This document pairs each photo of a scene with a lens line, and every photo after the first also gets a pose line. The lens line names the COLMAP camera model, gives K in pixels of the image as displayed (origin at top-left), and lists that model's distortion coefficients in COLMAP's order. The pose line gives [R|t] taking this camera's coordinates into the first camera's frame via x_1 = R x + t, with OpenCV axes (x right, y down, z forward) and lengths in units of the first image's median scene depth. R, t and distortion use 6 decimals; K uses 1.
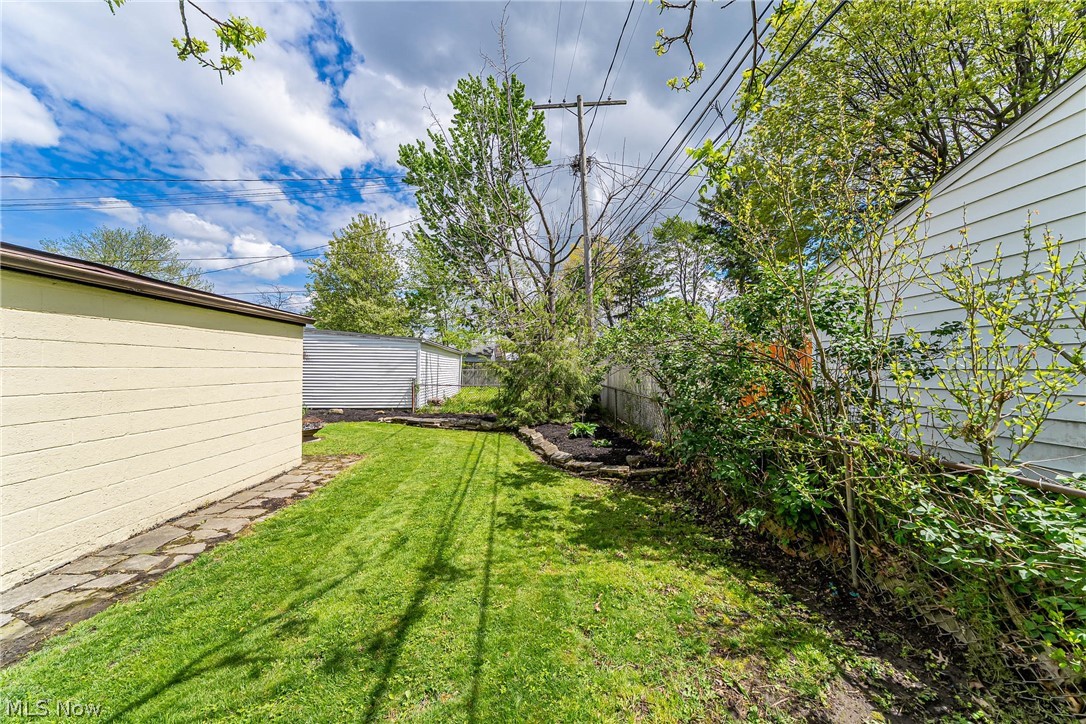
lens RADIAL K [[381.6, 0, 544.0], [0, 381.6, 365.4], [0, 0, 1]] dist [-0.000532, 0.000011]
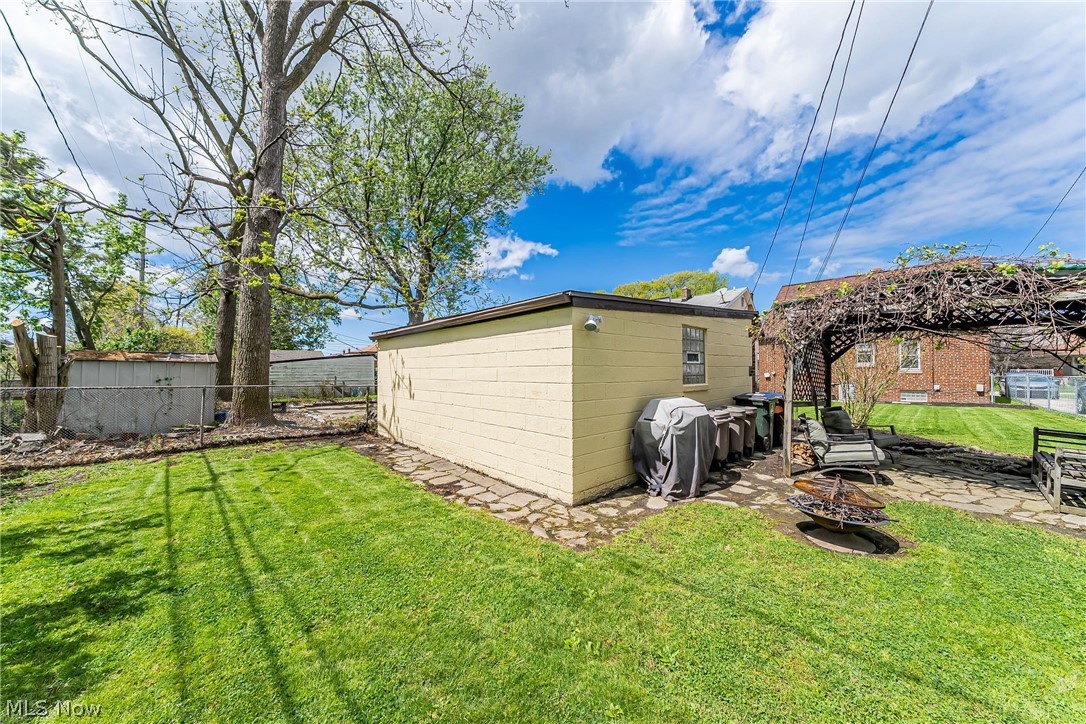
lens RADIAL K [[367.9, 0, 542.6], [0, 367.9, 377.0], [0, 0, 1]] dist [-0.000197, 0.000049]
pose [[-0.763715, 0.006117, -0.645524, -0.243065], [0.004943, 0.999981, 0.003628, 0.037097], [0.645534, -0.000421, -0.763731, 2.174314]]
